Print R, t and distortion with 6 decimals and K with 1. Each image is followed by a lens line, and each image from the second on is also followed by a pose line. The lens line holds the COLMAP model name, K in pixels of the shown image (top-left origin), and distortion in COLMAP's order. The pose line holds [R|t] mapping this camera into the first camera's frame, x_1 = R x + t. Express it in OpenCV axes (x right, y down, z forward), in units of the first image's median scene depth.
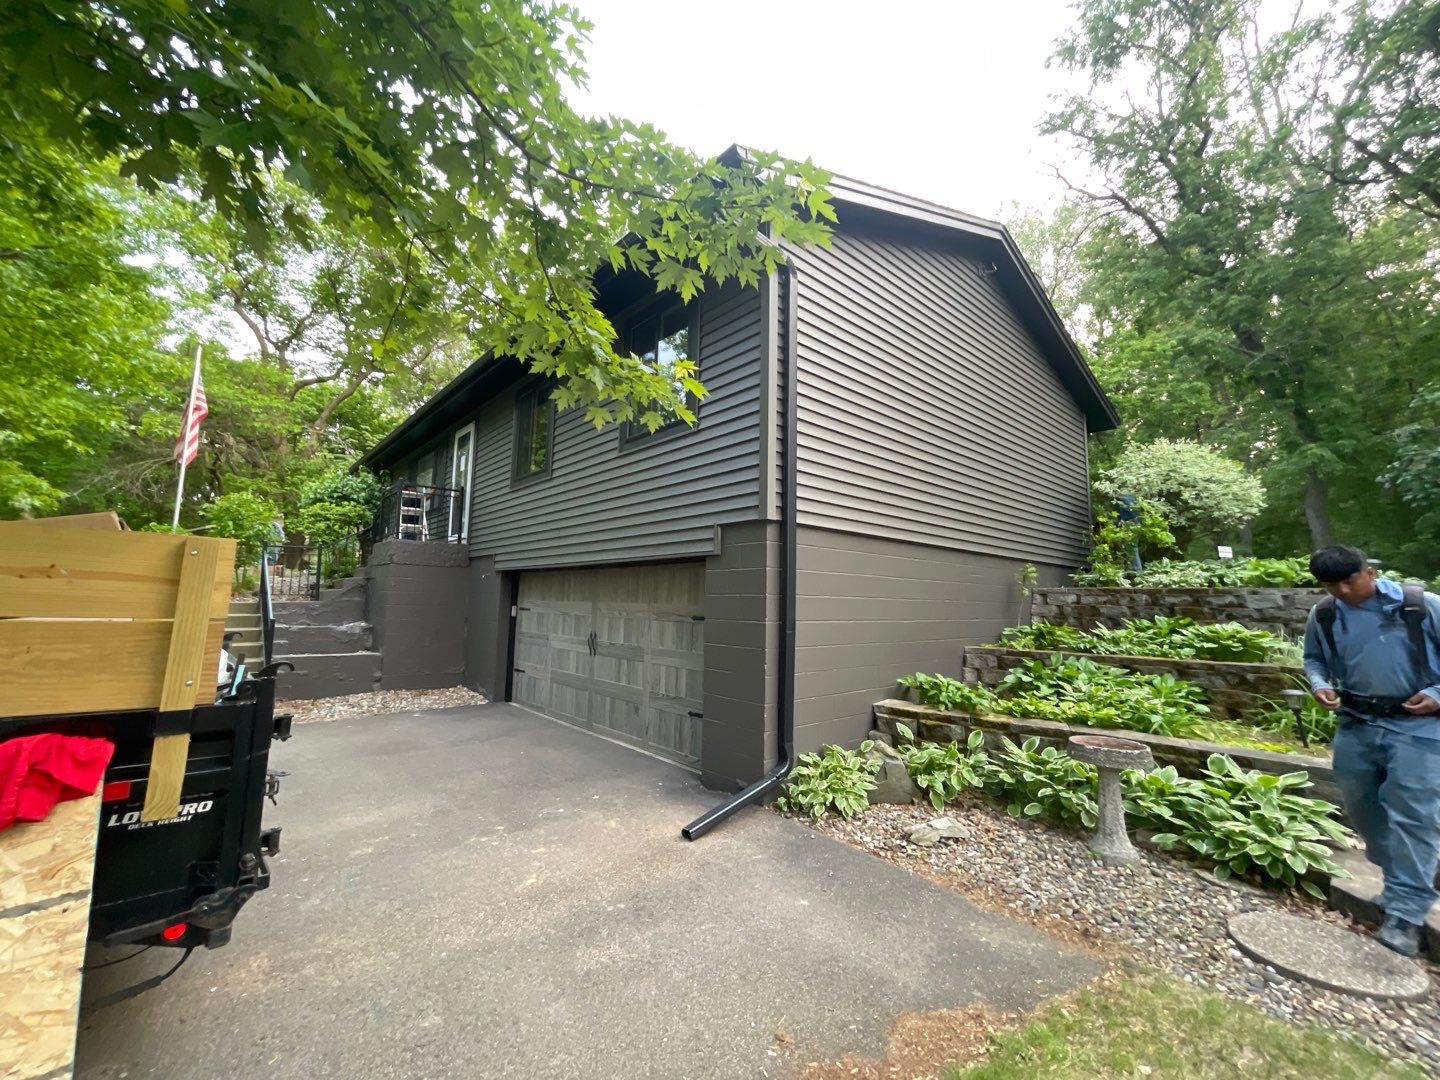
lens RADIAL K [[586.4, 0, 718.8], [0, 586.4, 542.8], [0, 0, 1]] dist [-0.000518, 0.000223]
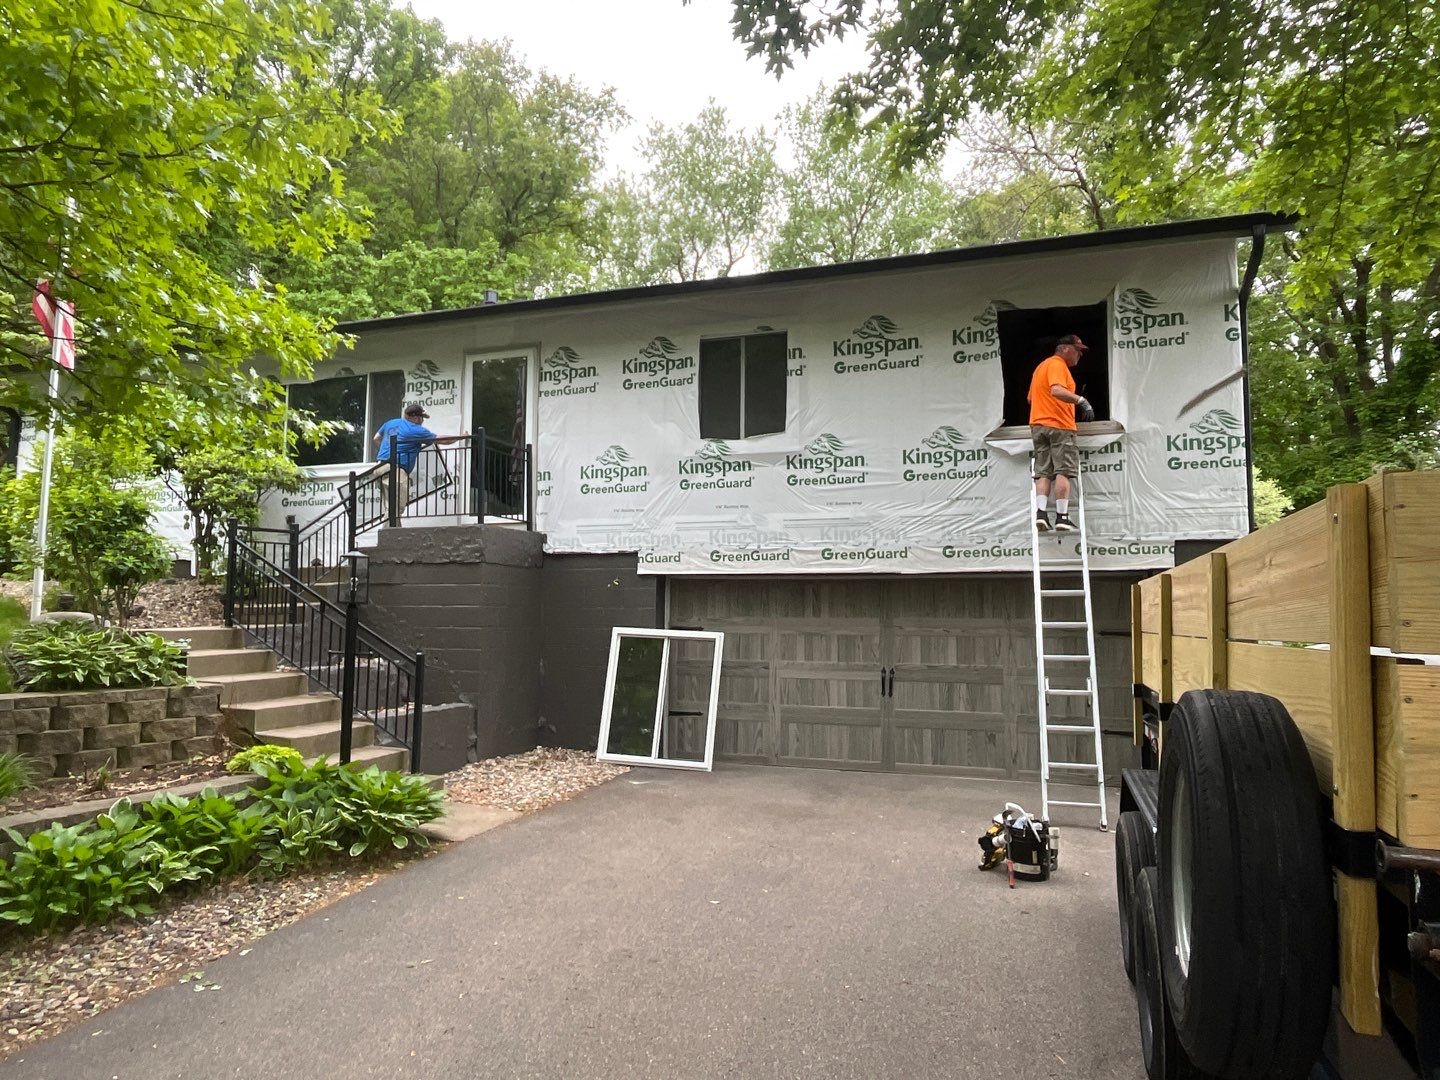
lens RADIAL K [[954.7, 0, 718.5], [0, 954.7, 543.4], [0, 0, 1]] dist [0.023292, -0.001736]
pose [[0.866754, 0.021833, 0.498258, -1.201678], [-0.038140, 0.999017, 0.022571, -0.028173], [-0.497276, -0.038568, 0.866735, -0.043166]]
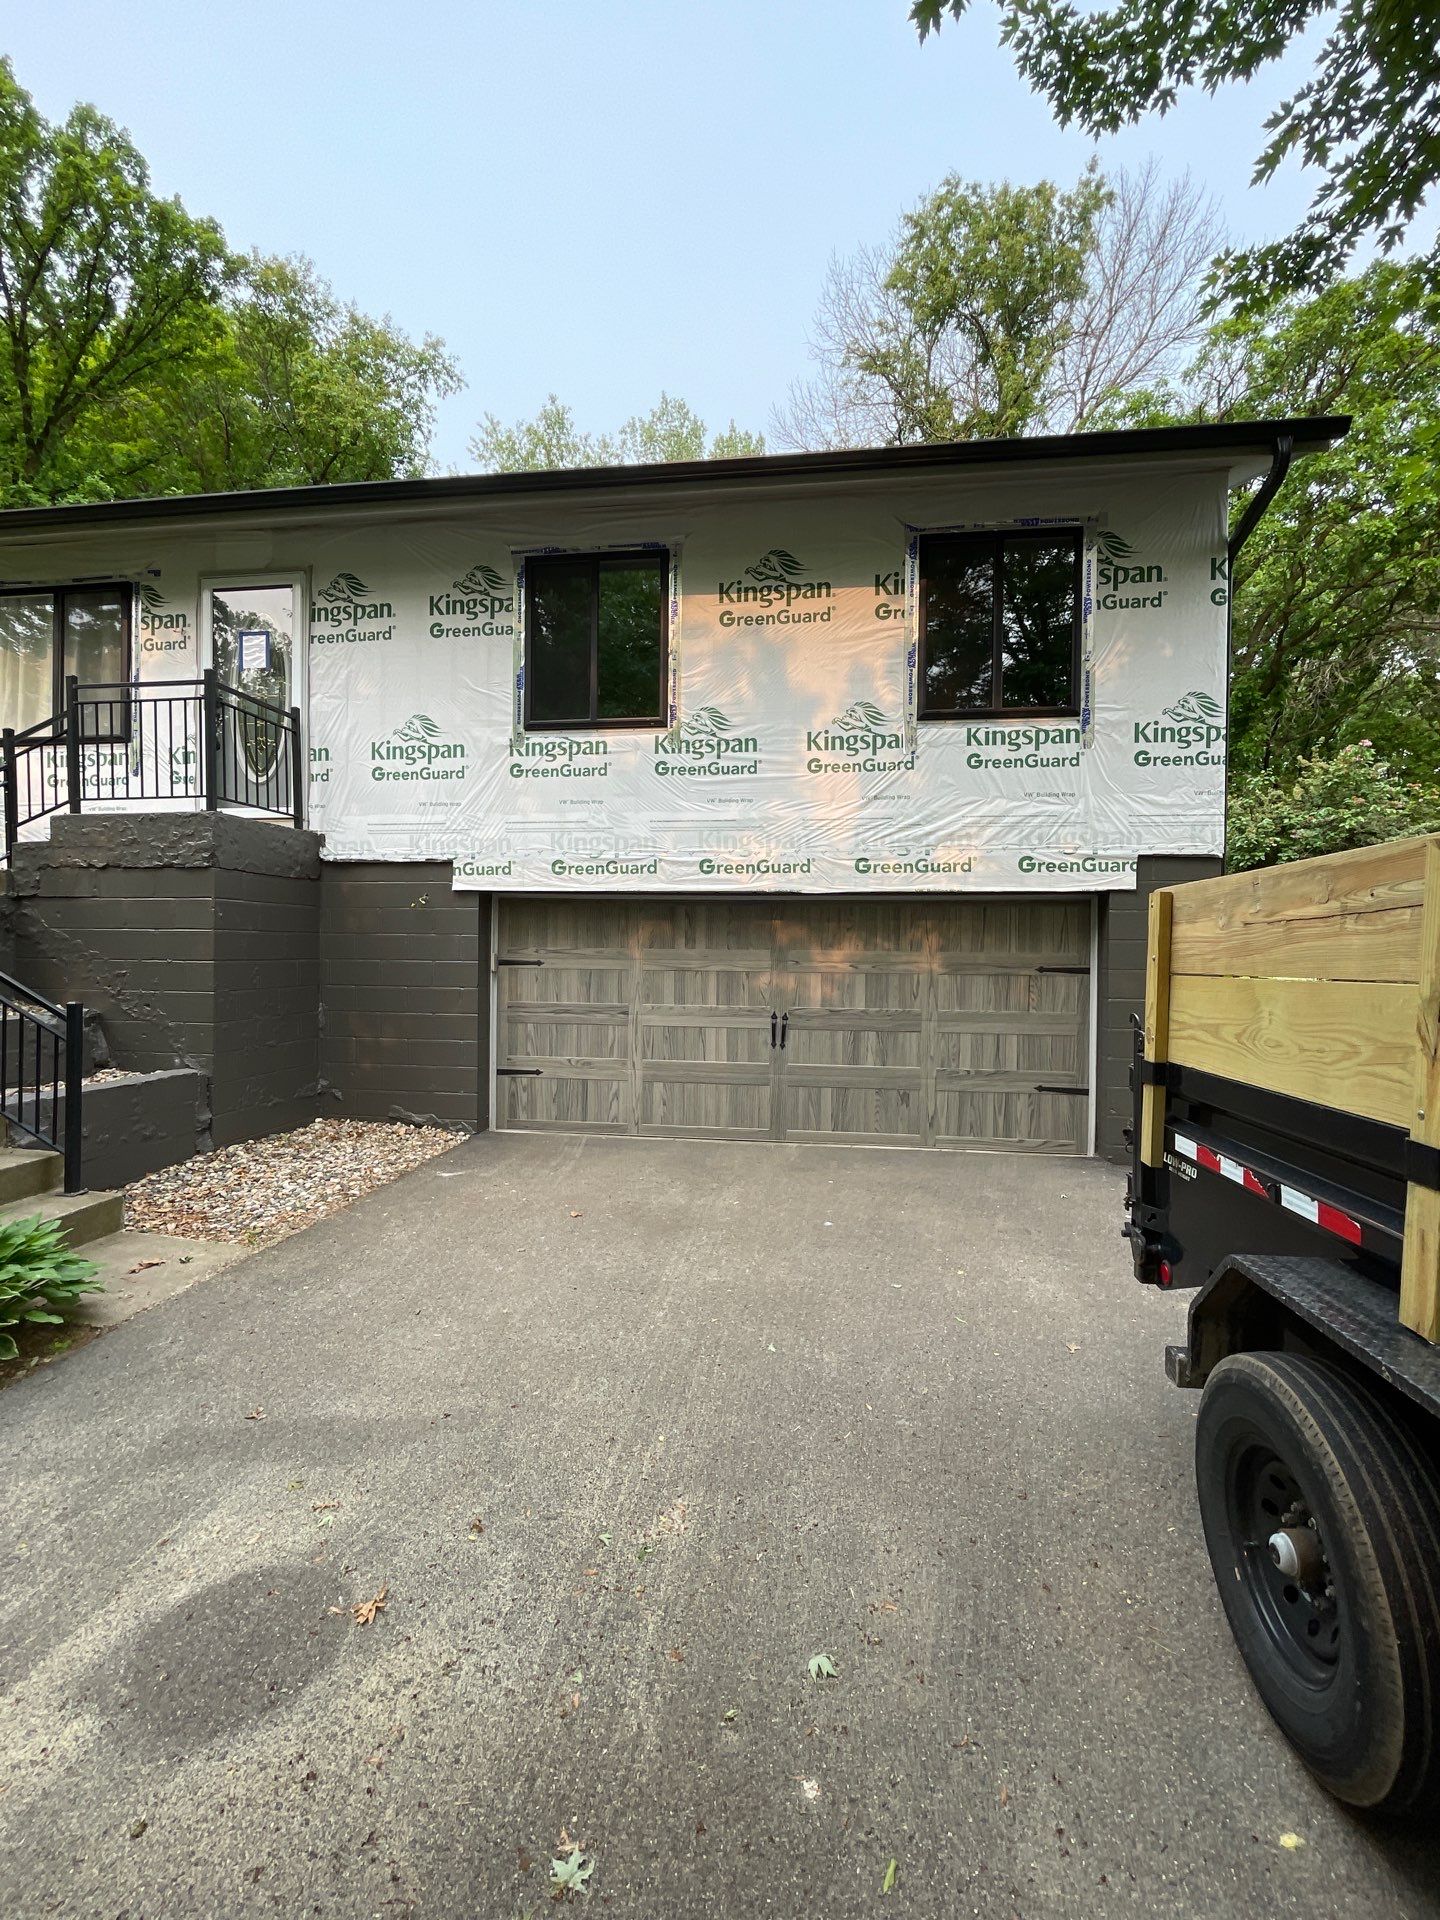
lens RADIAL K [[847.2, 0, 723.6], [0, 847.2, 963.5], [0, 0, 1]] dist [0.001027, 0.000604]
pose [[0.757050, -0.023270, 0.652942, -0.964464], [-0.060610, 0.992555, 0.105646, 0.021843], [-0.650540, -0.119554, 0.750003, 0.370969]]
